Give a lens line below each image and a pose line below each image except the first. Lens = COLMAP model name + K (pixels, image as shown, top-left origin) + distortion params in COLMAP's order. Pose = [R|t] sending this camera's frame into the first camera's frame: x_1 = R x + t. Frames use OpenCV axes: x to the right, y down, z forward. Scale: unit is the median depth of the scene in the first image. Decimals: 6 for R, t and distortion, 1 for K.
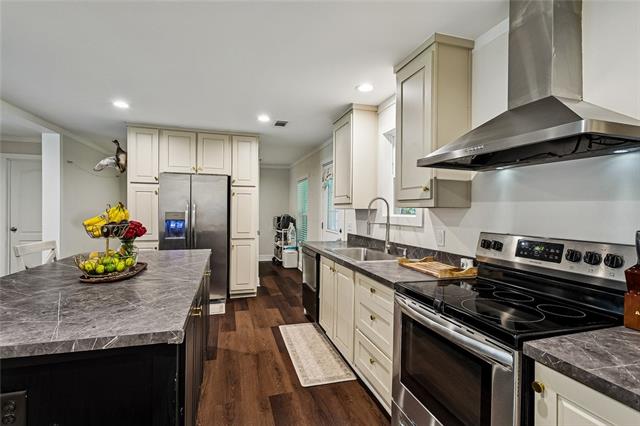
lens RADIAL K [[299.9, 0, 312.0], [0, 299.9, 211.2], [0, 0, 1]] dist [0.000856, 0.000053]
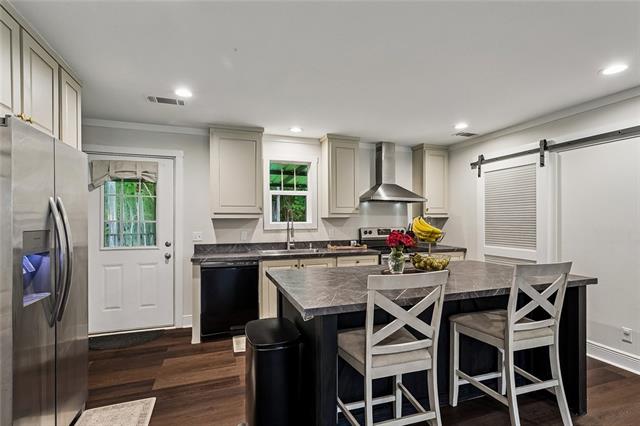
lens RADIAL K [[307.0, 0, 319.9], [0, 307.0, 221.0], [0, 0, 1]] dist [0.000829, 0.000127]
pose [[-0.054057, -0.010517, 0.998482, -1.118643], [0.009478, 0.999894, 0.011045, -0.009932], [-0.998493, 0.010061, -0.053951, 0.878755]]
